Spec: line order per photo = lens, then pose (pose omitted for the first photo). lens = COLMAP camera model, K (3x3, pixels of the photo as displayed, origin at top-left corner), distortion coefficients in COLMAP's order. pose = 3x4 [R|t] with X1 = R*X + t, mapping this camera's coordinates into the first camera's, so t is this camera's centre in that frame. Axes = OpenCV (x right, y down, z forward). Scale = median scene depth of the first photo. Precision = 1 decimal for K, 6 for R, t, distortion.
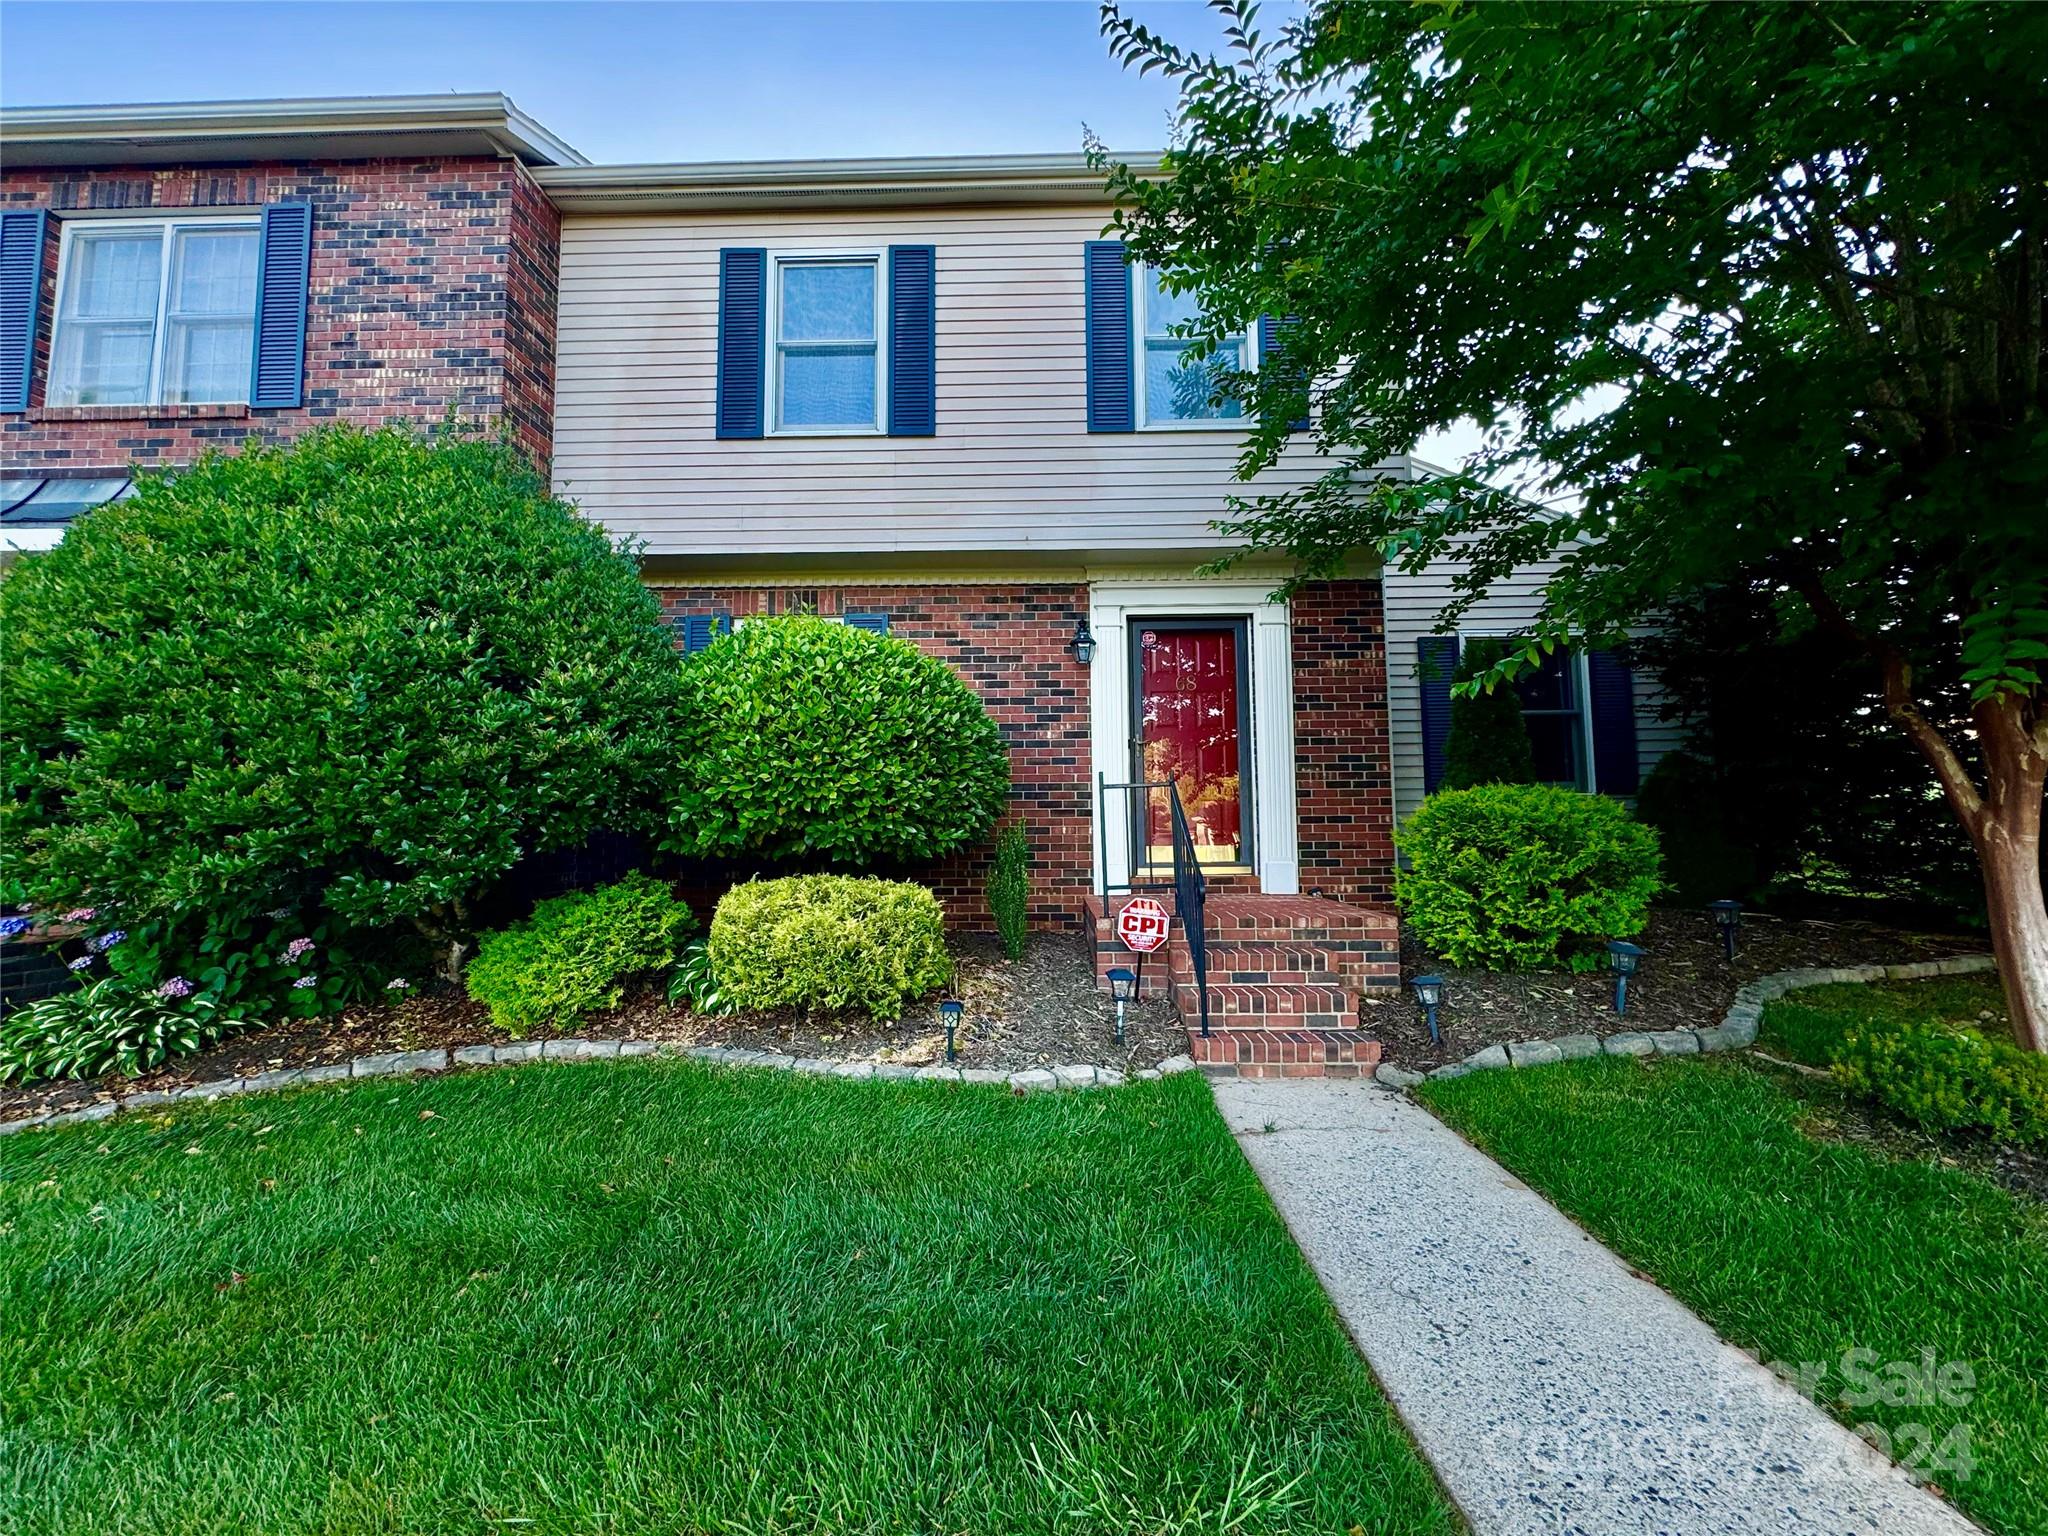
lens RADIAL K [[815.0, 0, 1024.0], [0, 815.0, 768.0], [0, 0, 1]] dist [-0.001819, 0.000547]
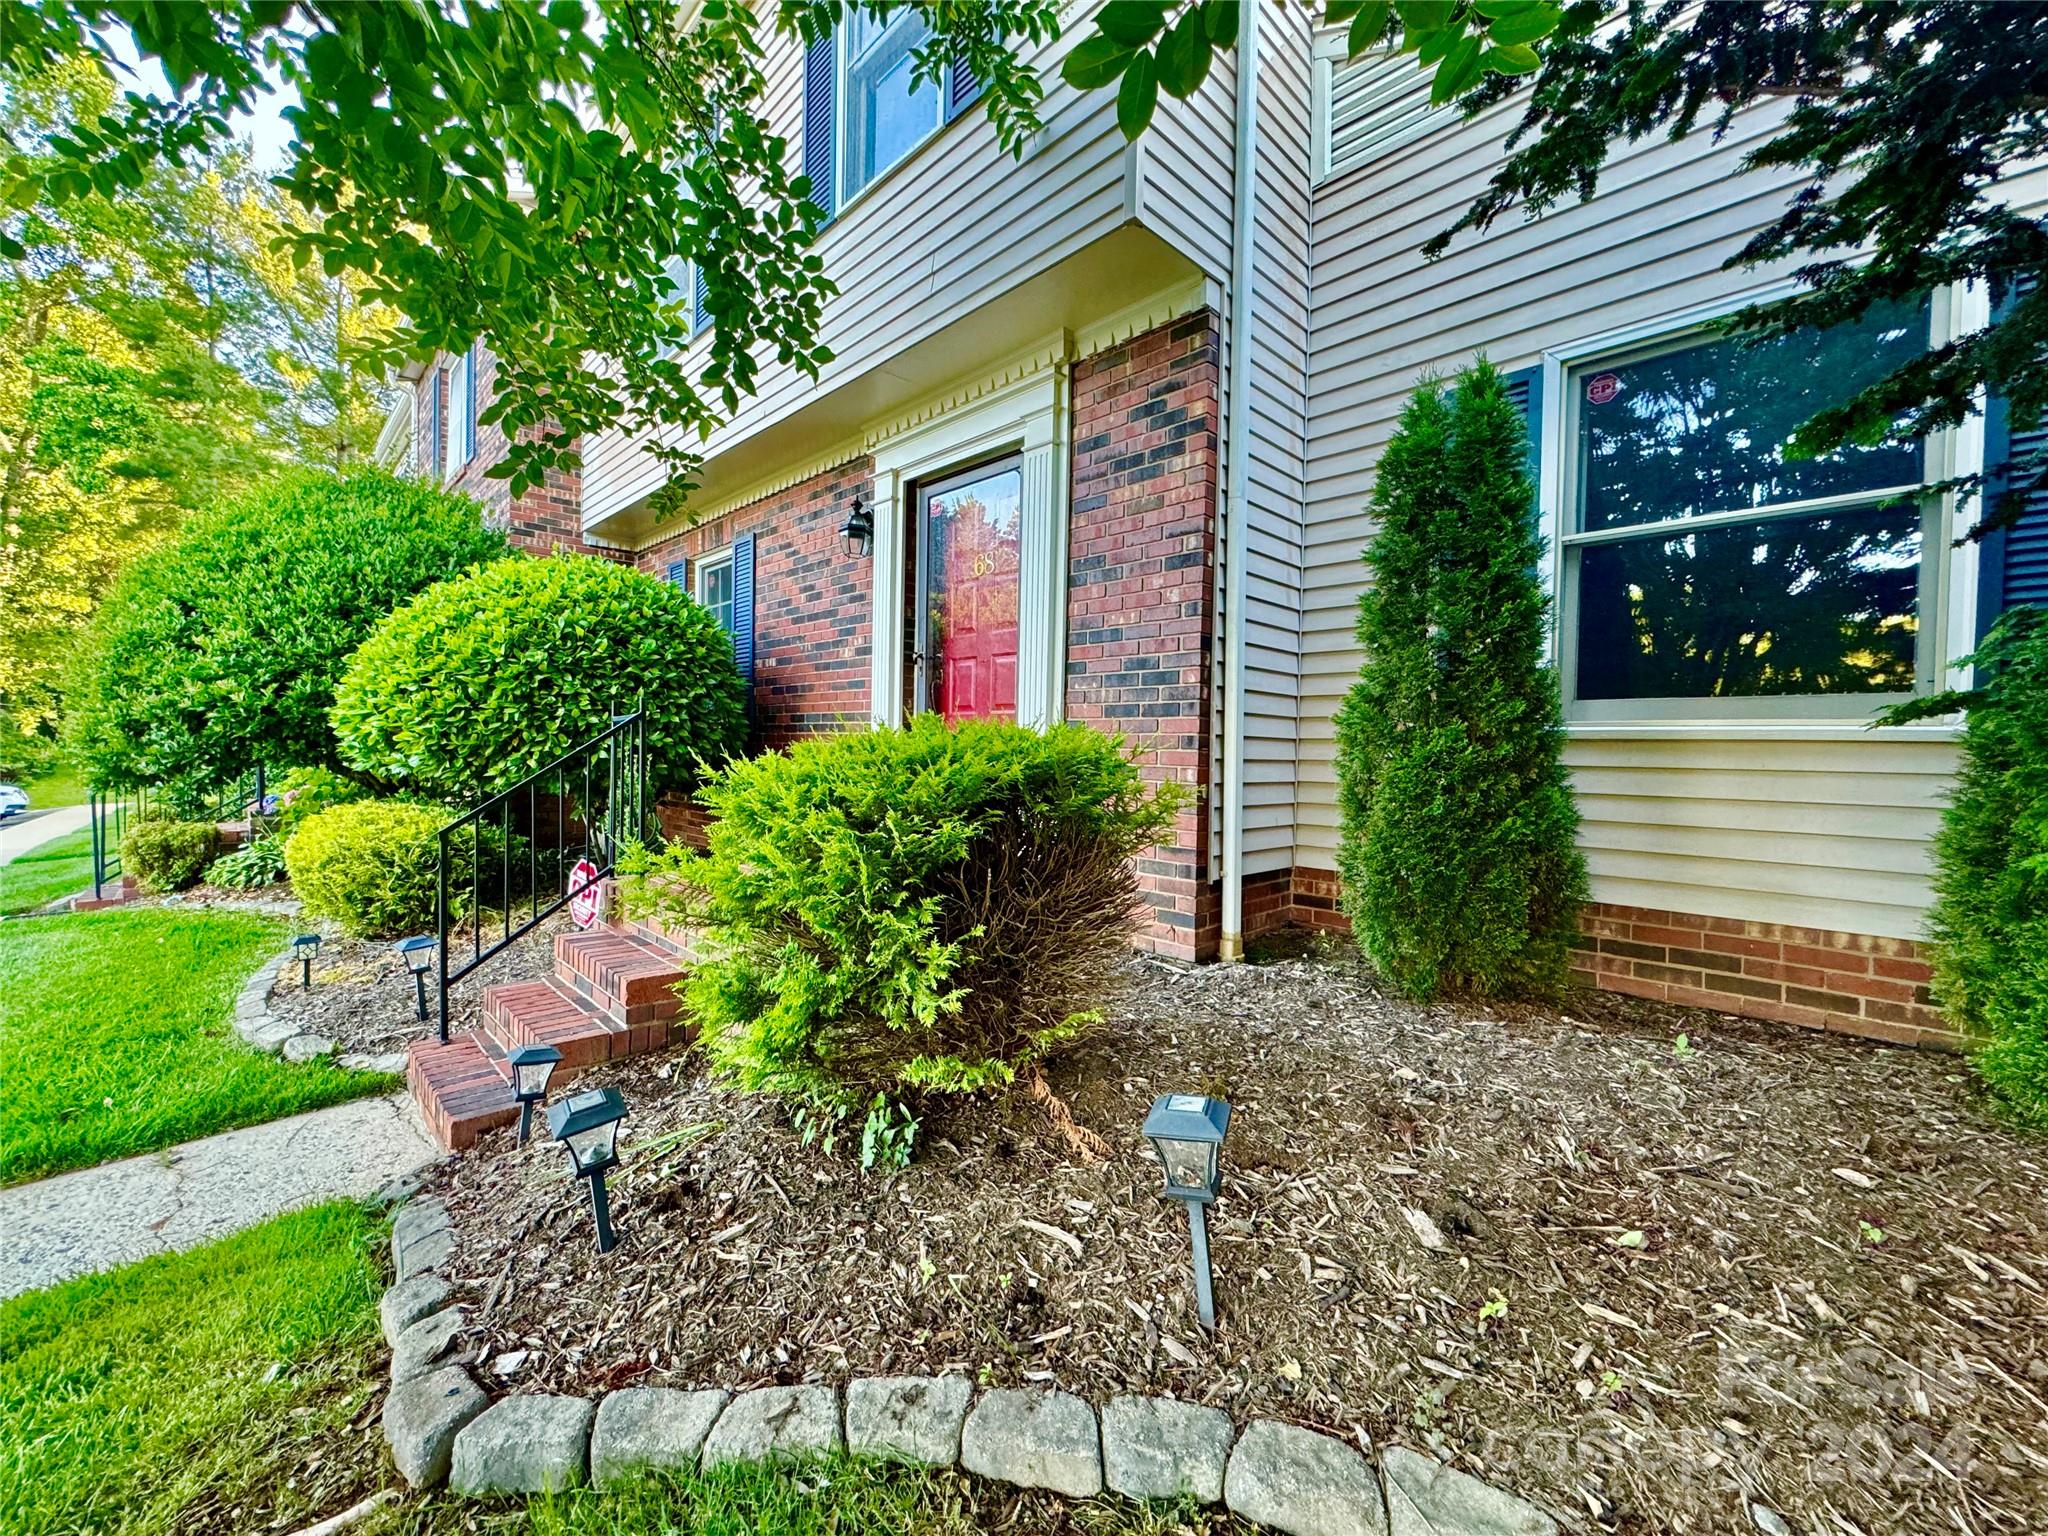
lens RADIAL K [[815.0, 0, 1024.0], [0, 815.0, 768.0], [0, 0, 1]] dist [-0.001819, 0.000547]
pose [[0.712663, 0.042856, -0.700197, 1.006099], [0.023963, 0.996062, 0.085354, 0.011988], [0.701097, -0.077607, 0.708830, 0.741968]]
